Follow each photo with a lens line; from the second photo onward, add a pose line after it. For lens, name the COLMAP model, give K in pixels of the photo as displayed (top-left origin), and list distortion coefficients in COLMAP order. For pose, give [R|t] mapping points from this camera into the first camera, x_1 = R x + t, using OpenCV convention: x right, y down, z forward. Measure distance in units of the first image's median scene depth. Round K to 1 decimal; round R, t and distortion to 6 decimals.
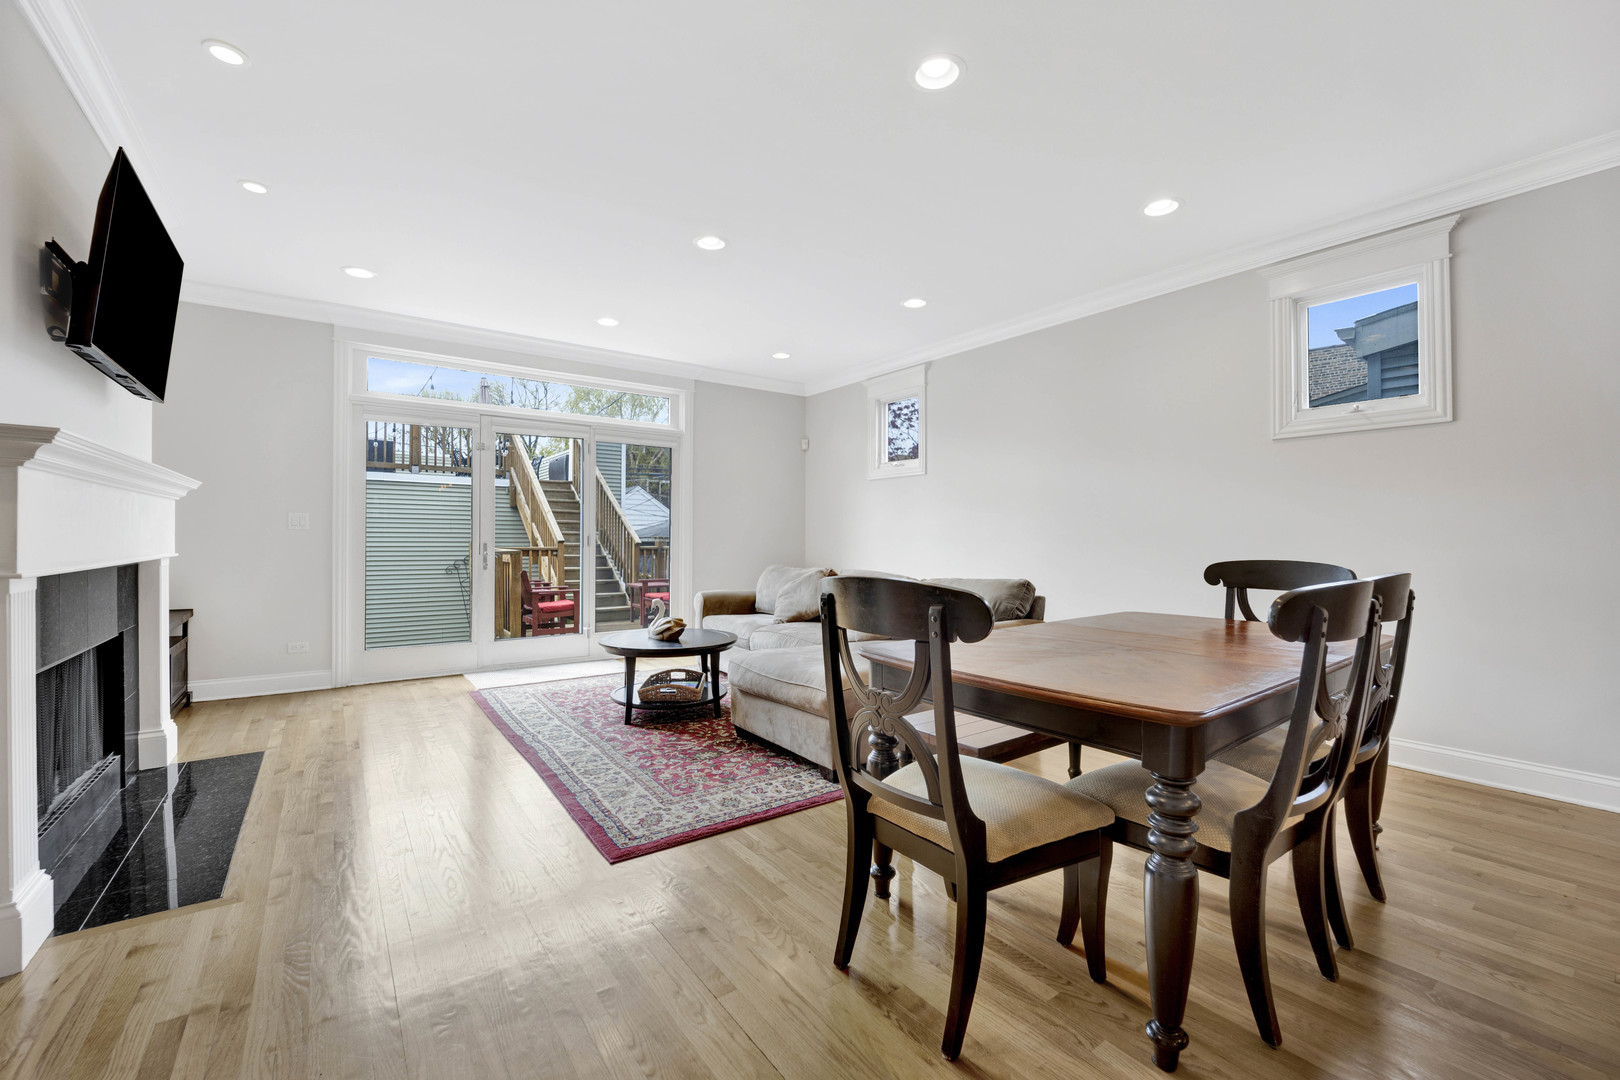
lens RADIAL K [[657.4, 0, 811.3], [0, 657.4, 534.5], [0, 0, 1]] dist [-0.021542, -0.001245]
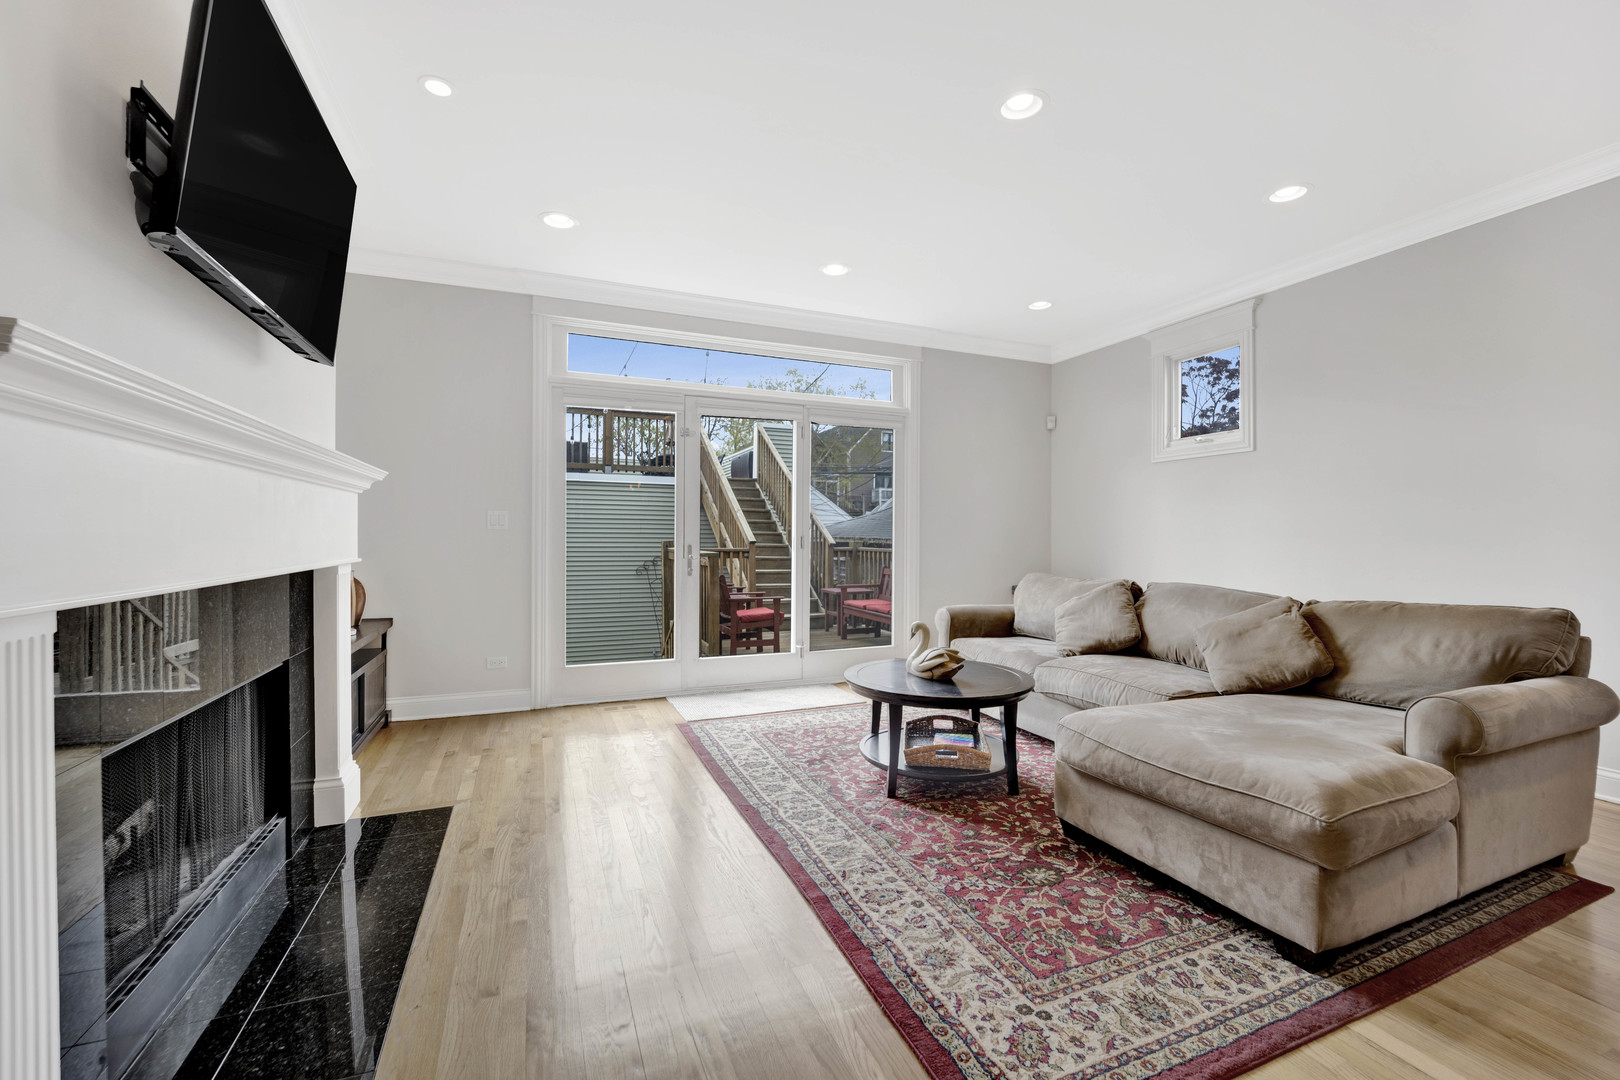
lens RADIAL K [[657.4, 0, 815.2], [0, 657.4, 530.0], [0, 0, 1]] dist [-0.021542, -0.001245]
pose [[0.973199, -0.003630, -0.229936, -0.195057], [0.002099, 0.999974, -0.006902, -0.000343], [0.229955, 0.006234, 0.973181, 0.275608]]
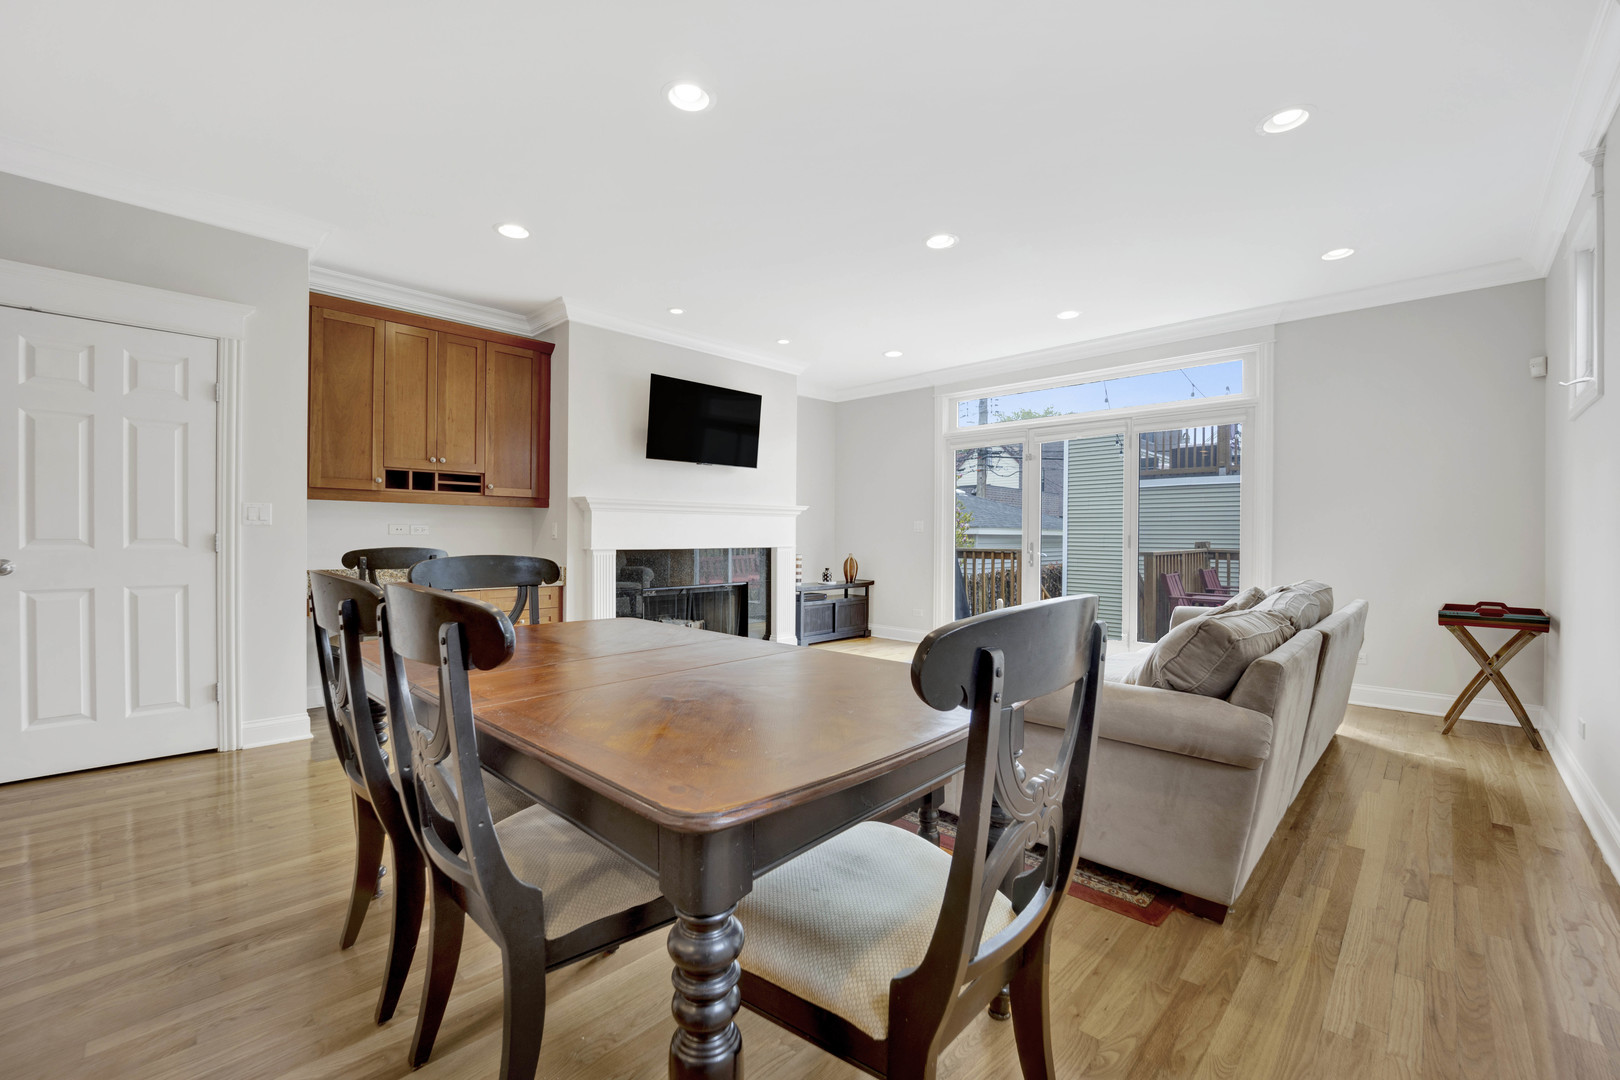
lens RADIAL K [[657.4, 0, 817.8], [0, 657.4, 535.9], [0, 0, 1]] dist [-0.021542, -0.001245]
pose [[0.187922, -0.004247, -0.982175, 0.694890], [0.000453, 0.999991, -0.004237, 0.010287], [0.982184, 0.000351, 0.187922, 0.553731]]
